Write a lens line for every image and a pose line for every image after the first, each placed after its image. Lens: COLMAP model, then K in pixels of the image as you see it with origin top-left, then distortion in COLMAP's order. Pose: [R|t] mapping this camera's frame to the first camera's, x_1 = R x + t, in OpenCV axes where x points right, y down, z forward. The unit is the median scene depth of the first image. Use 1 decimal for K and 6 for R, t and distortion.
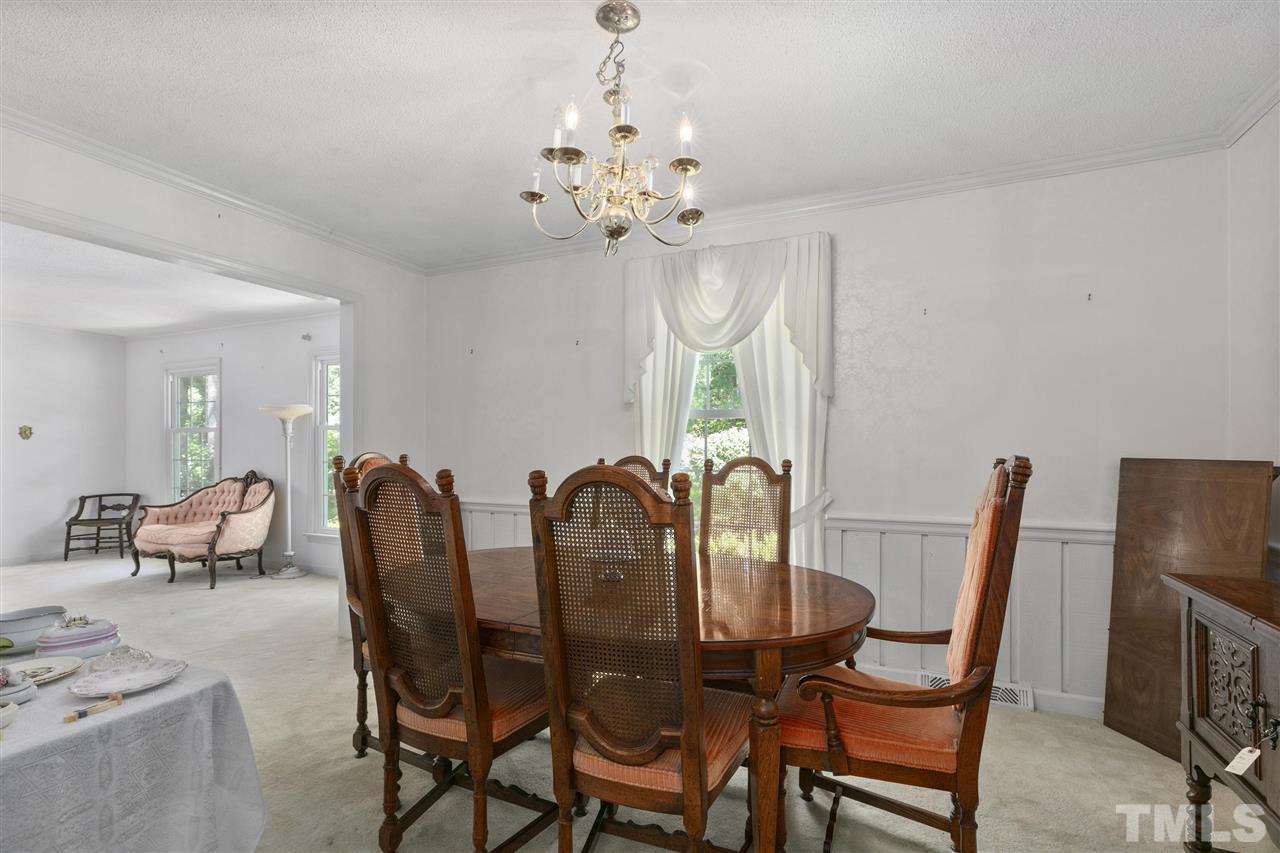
lens RADIAL K [[587.6, 0, 632.7], [0, 587.6, 438.5], [0, 0, 1]] dist [0.002646, 0.000417]
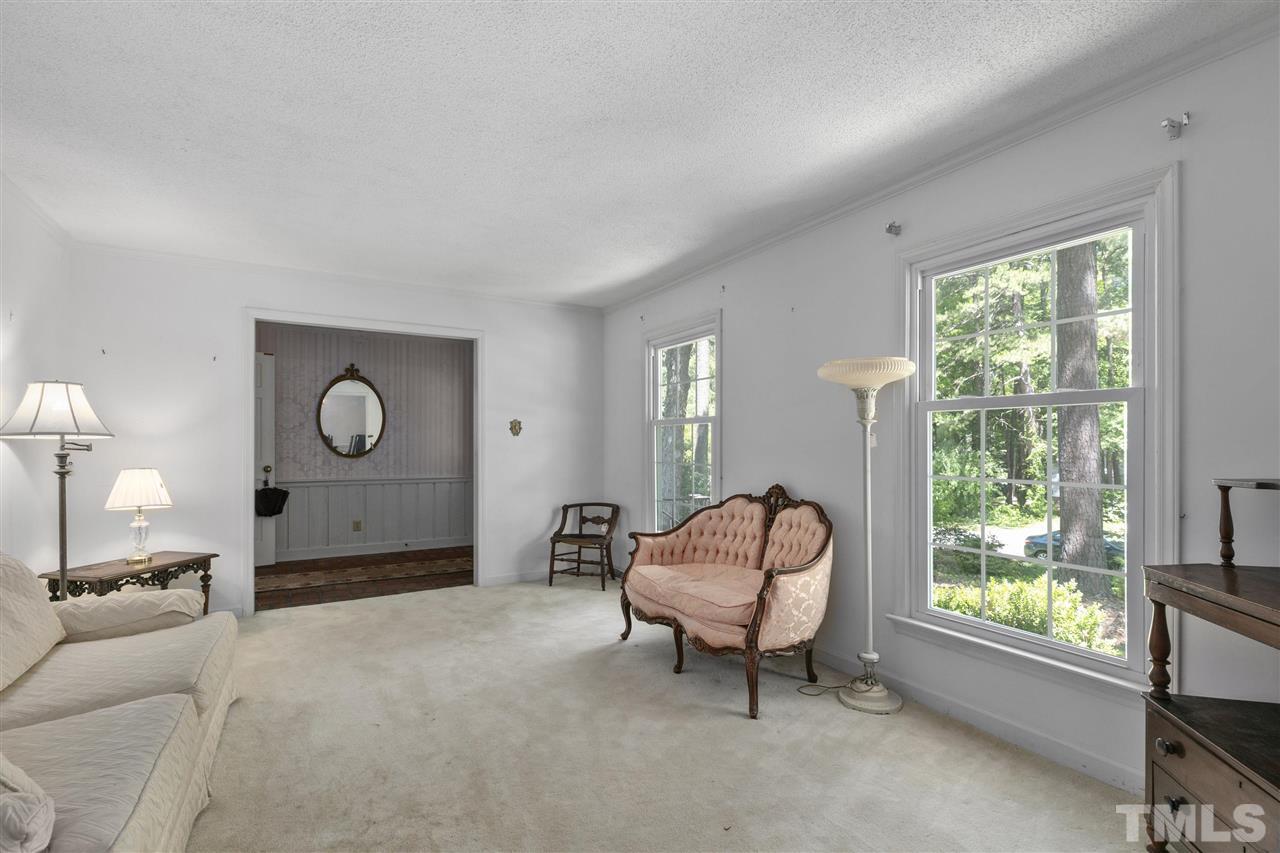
lens RADIAL K [[587.6, 0, 641.3], [0, 587.6, 435.9], [0, 0, 1]] dist [0.002646, 0.000417]
pose [[0.816711, -0.005590, -0.577020, -0.418979], [0.001812, 0.999973, -0.007124, 0.008917], [0.577045, 0.004773, 0.816699, 0.439303]]
